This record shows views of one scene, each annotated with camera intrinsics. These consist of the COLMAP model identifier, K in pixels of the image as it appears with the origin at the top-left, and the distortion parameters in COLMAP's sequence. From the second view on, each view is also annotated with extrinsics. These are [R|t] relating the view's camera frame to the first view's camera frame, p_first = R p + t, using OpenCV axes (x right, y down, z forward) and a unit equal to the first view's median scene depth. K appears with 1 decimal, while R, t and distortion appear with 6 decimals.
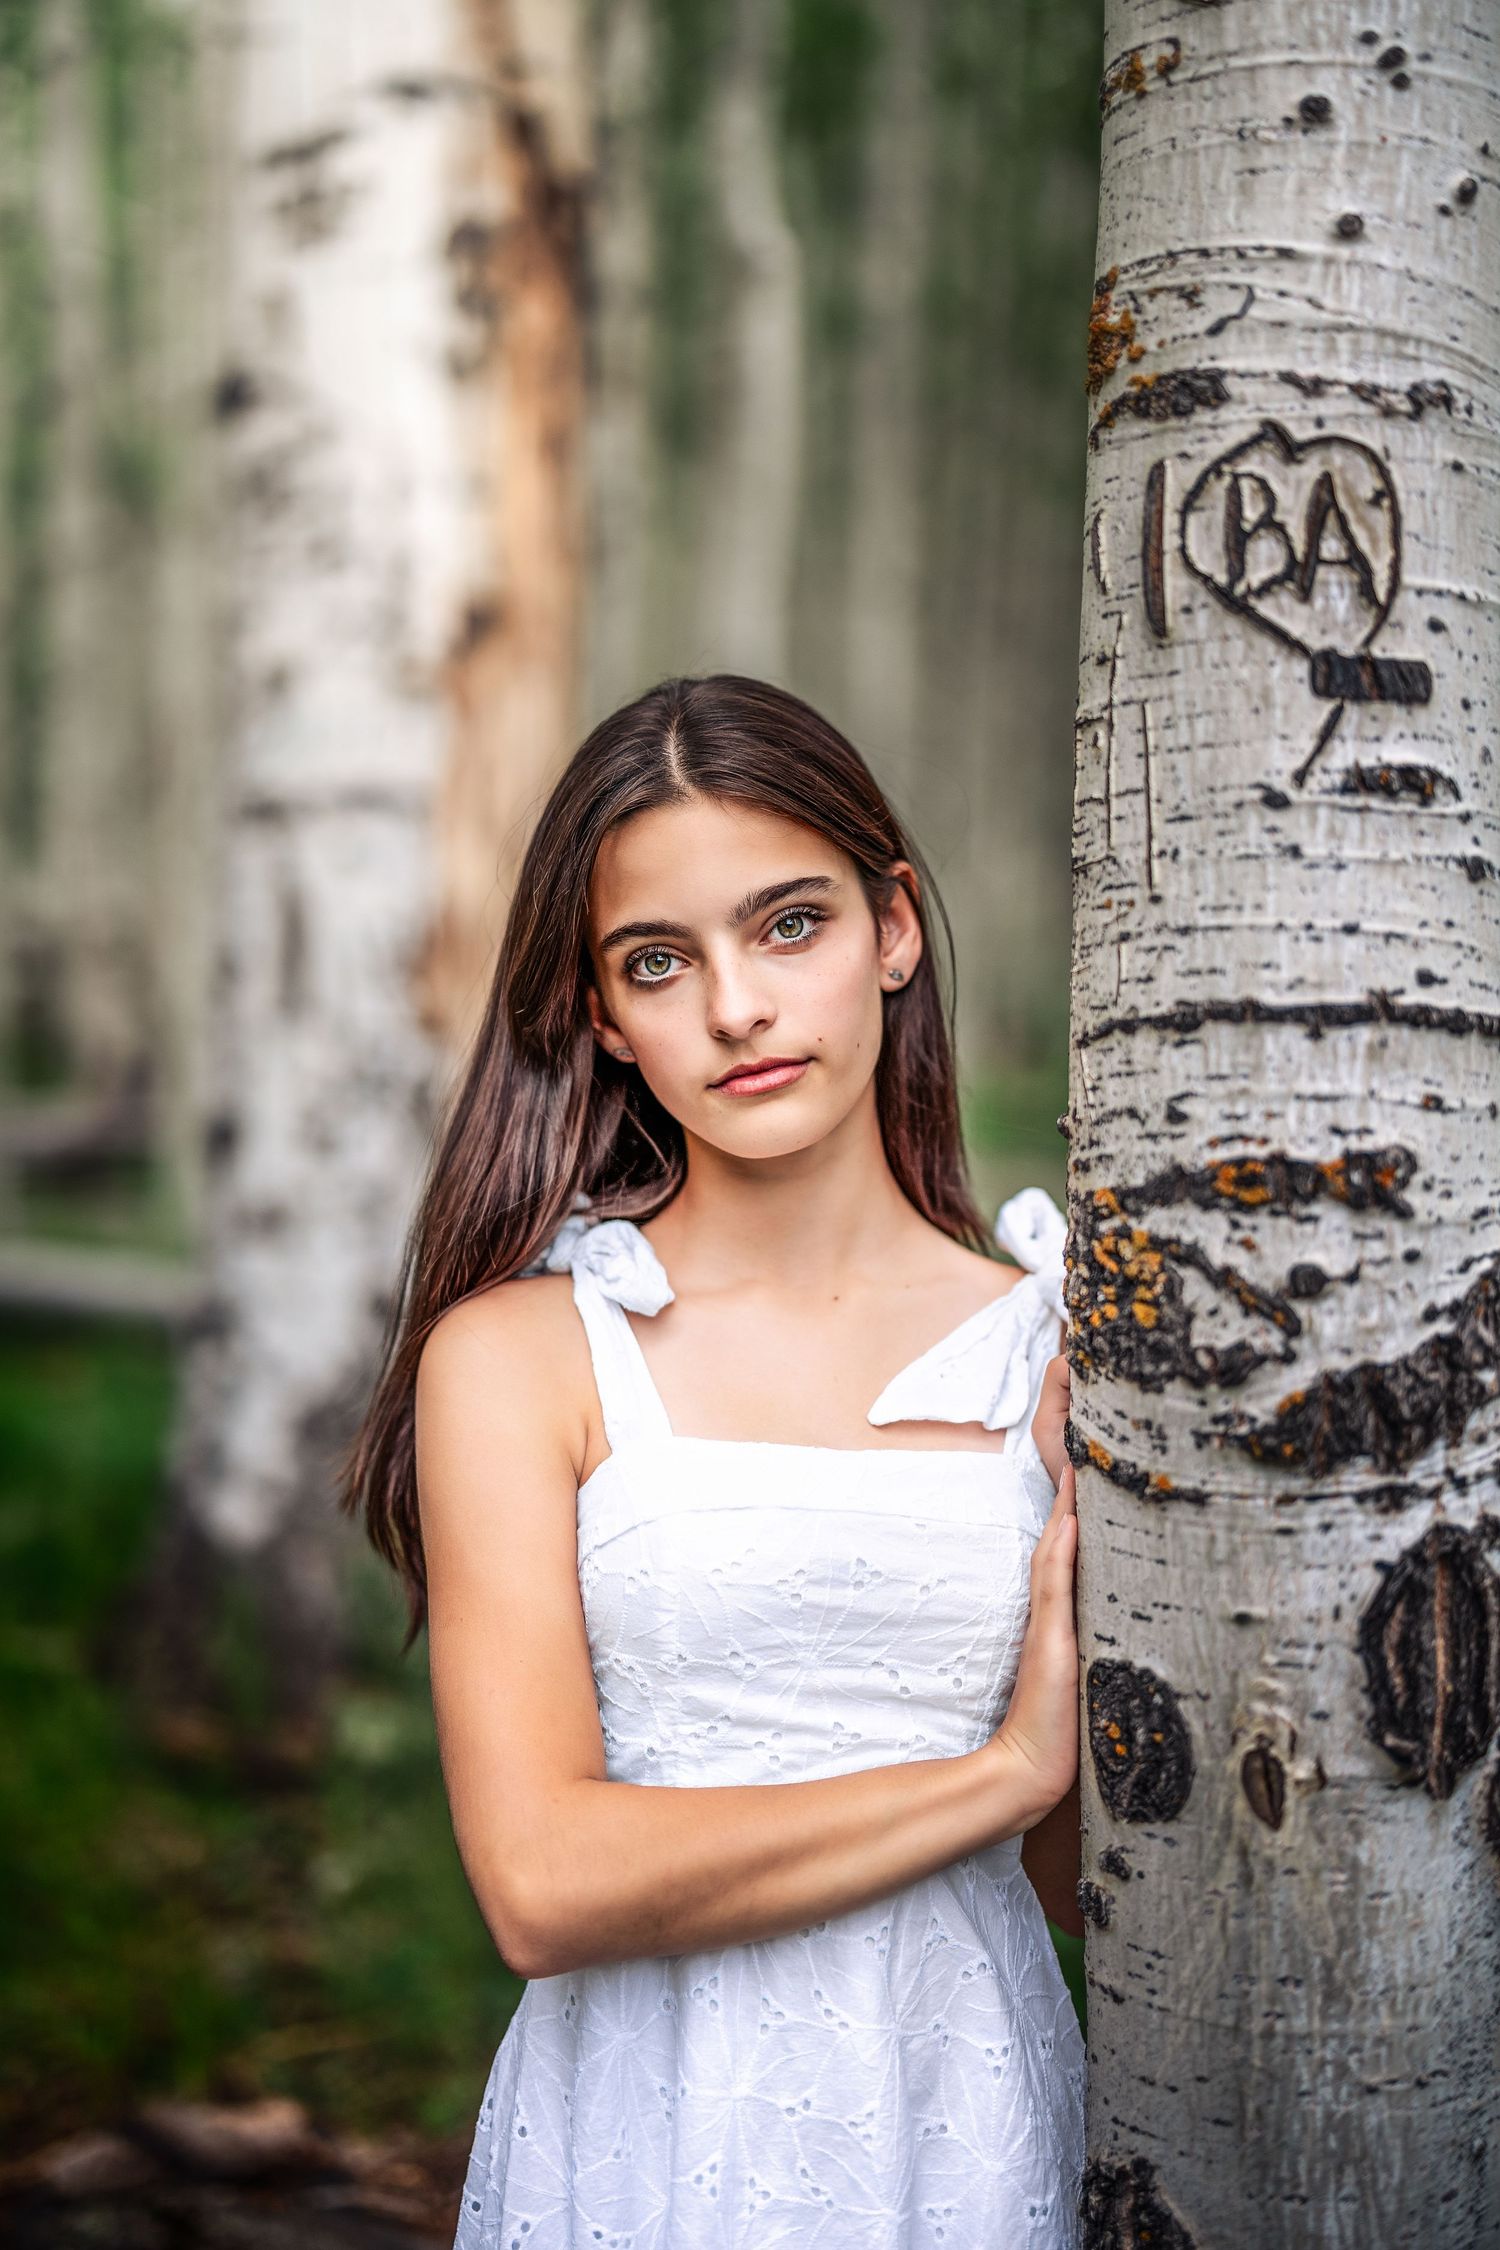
lens RADIAL K [[3136.5, 0, 740.6], [0, 3136.5, 1116.1], [0, 0, 1]] dist [-0.004377, 0.000000]
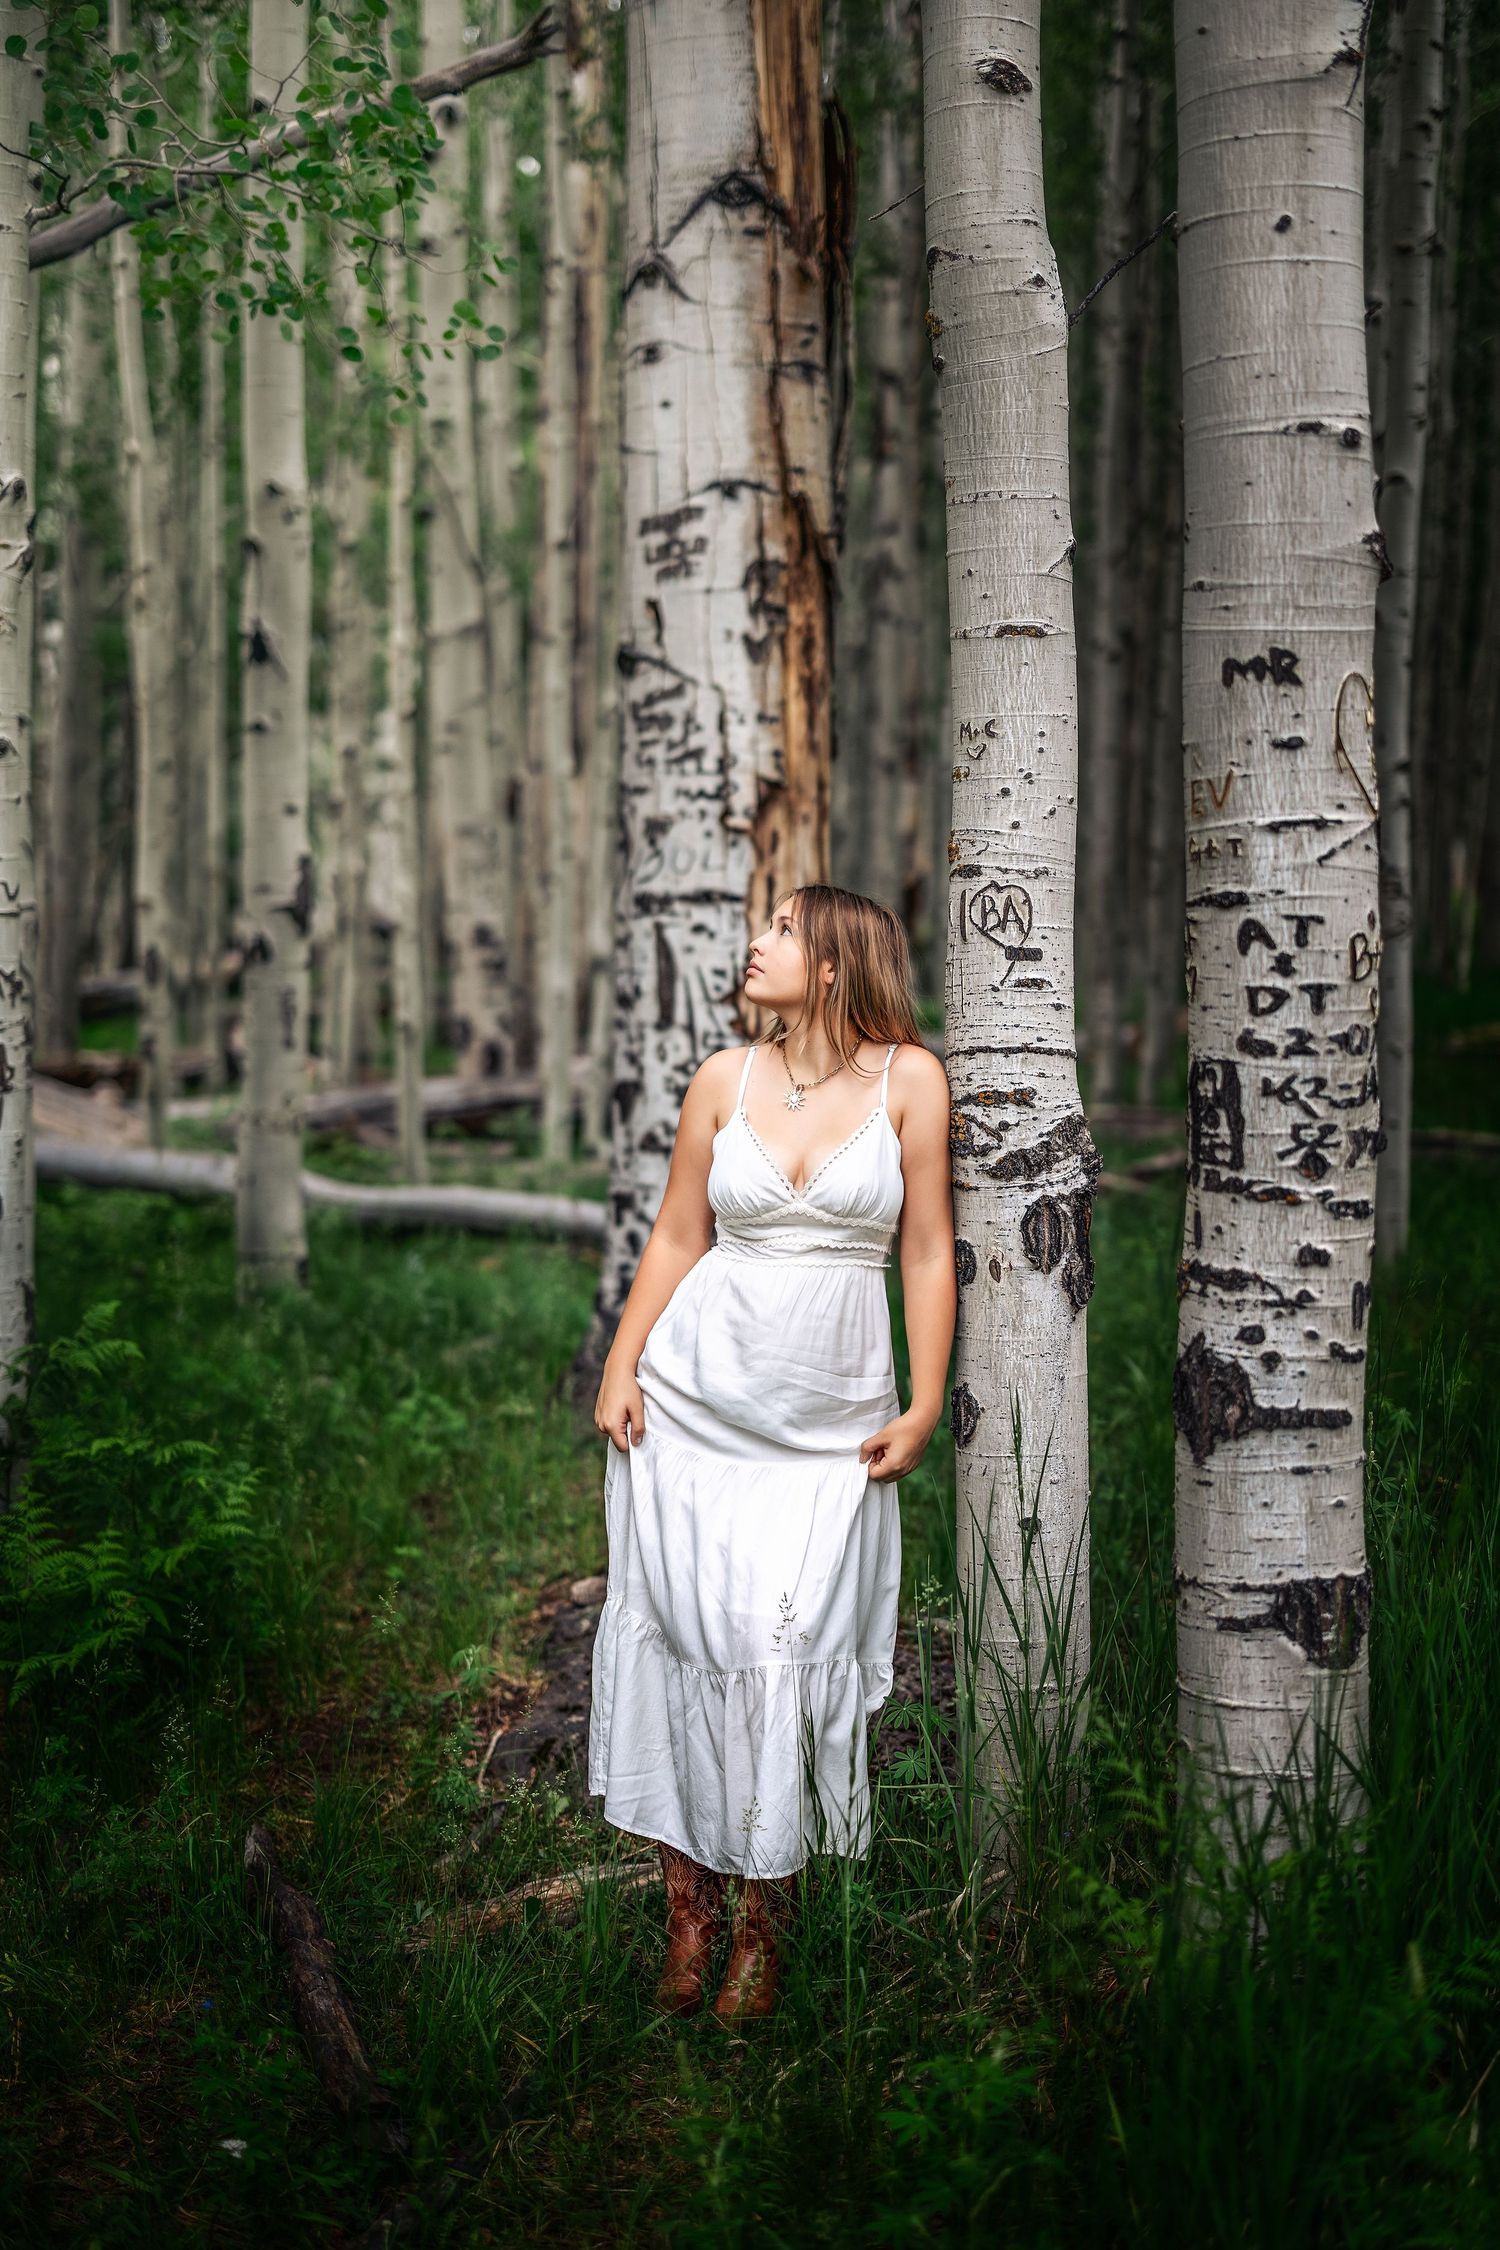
lens RADIAL K [[3136.5, 0, 747.4], [0, 3136.5, 1138.2], [0, 0, 1]] dist [-0.004377, 0.000000]
pose [[0.995570, -0.008165, -0.093669, 0.219643], [0.009932, 0.999781, 0.018411, -0.001221], [0.093498, -0.019260, 0.995433, -2.501718]]
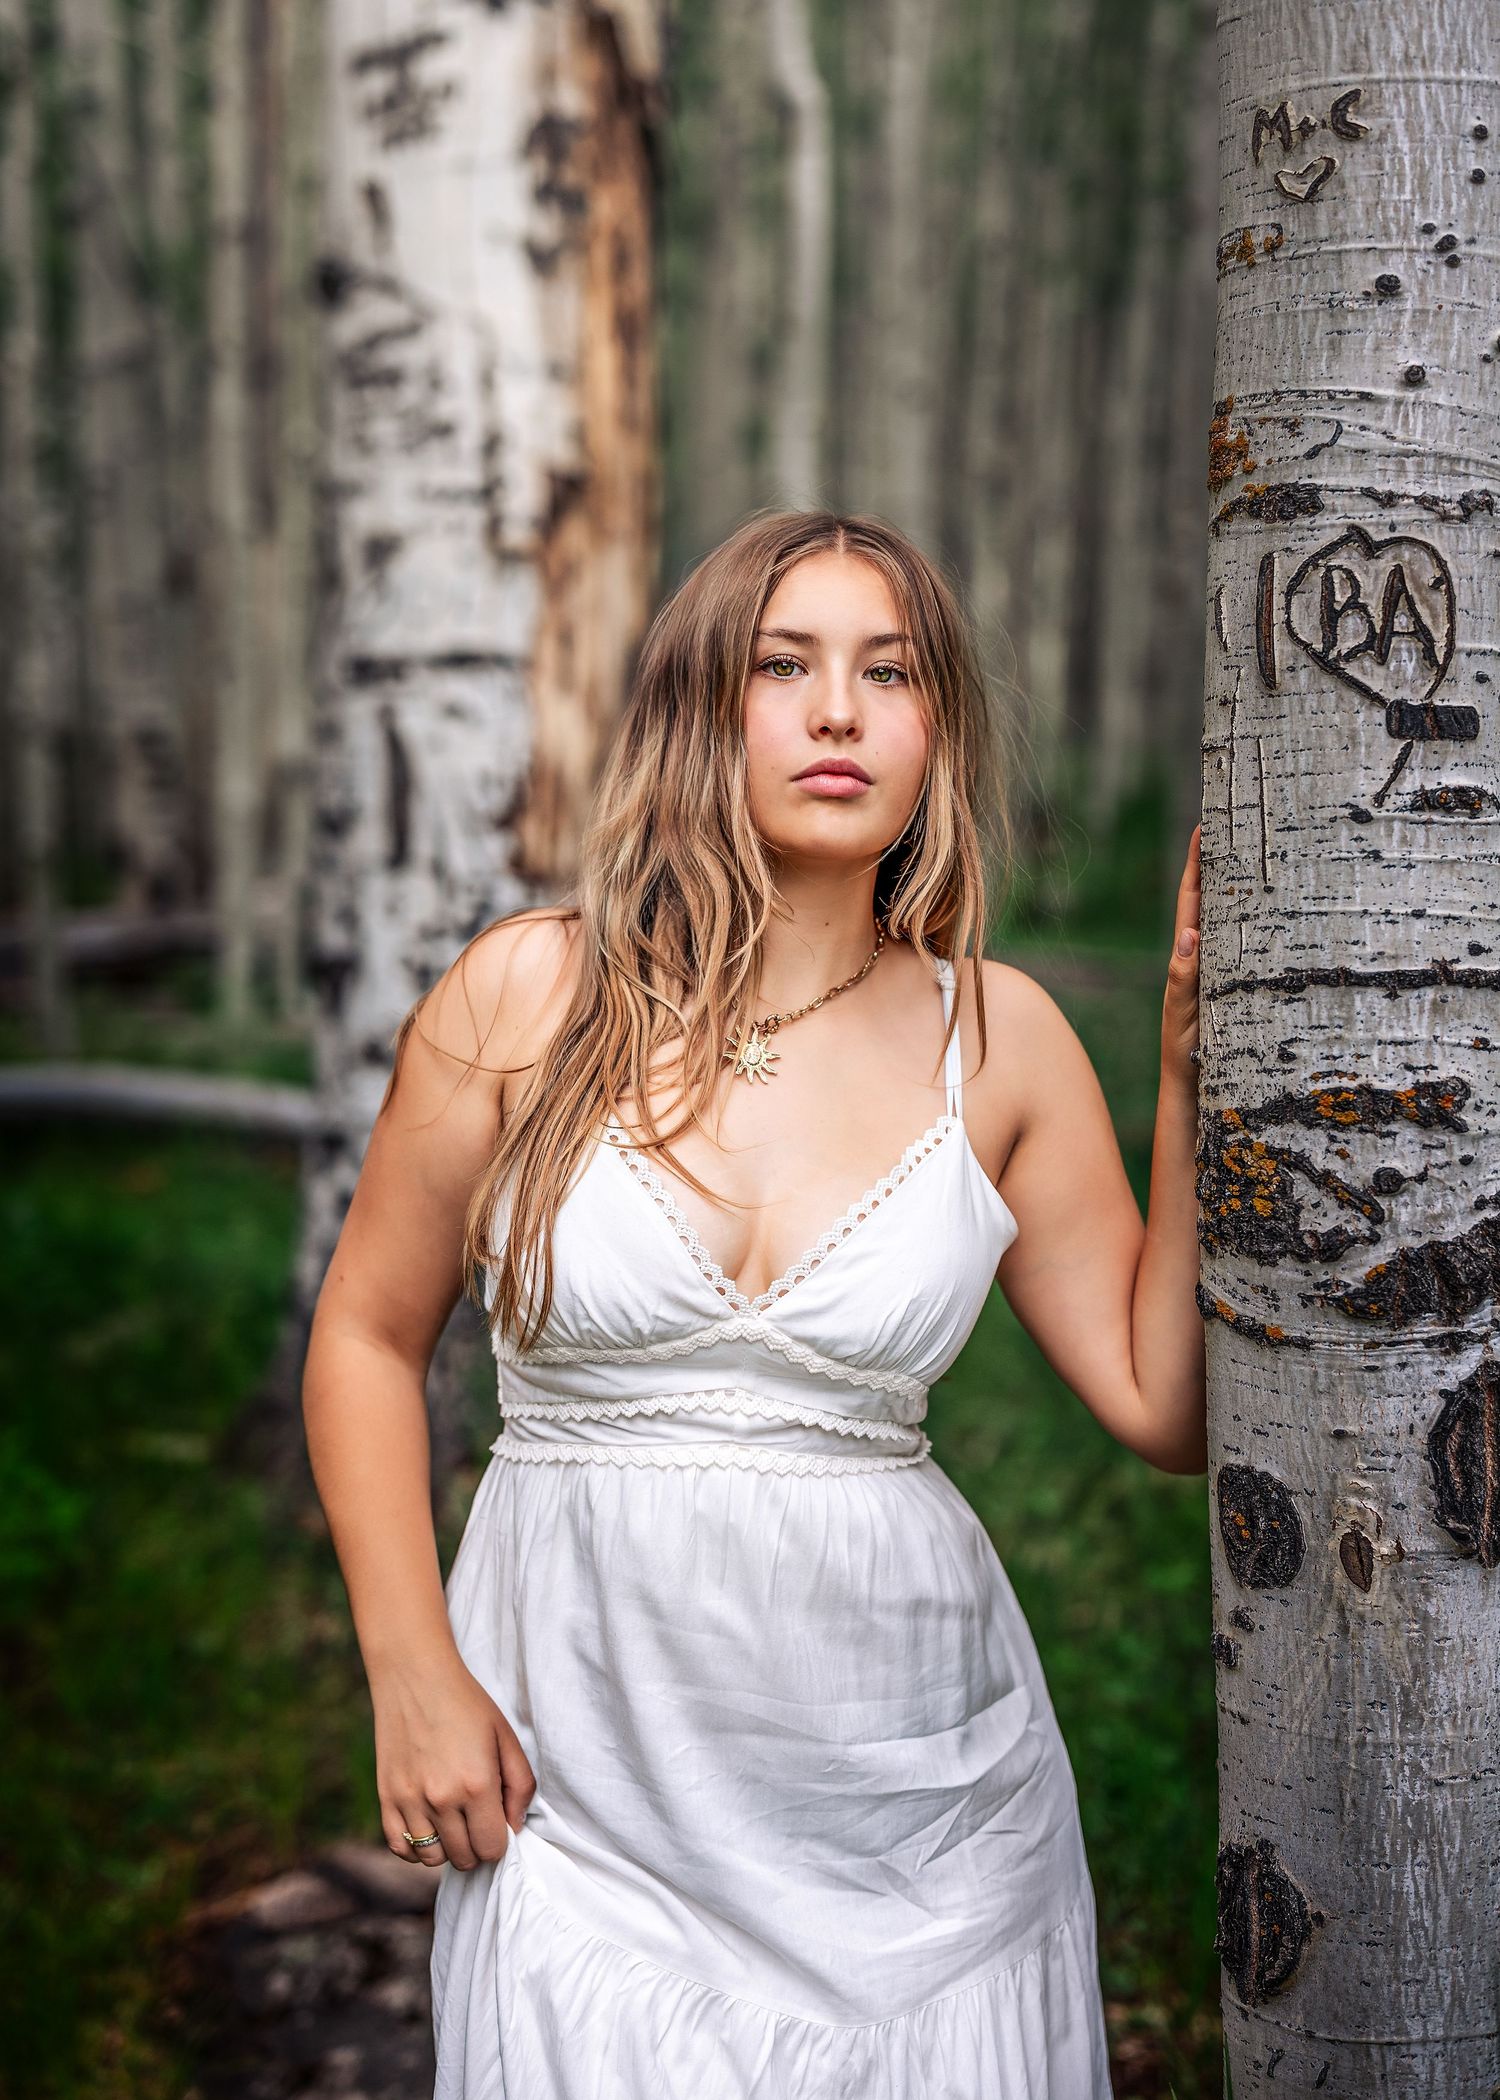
lens RADIAL K [[3168.3, 0, 757.0], [0, 3168.3, 1031.9], [0, 0, 1]] dist [-0.011113, 0.000000]
pose [[0.999881, -0.014932, 0.003938, -0.088495], [0.014741, 0.998884, 0.044878, -0.073174], [-0.004604, -0.044814, 0.998985, -0.327010]]
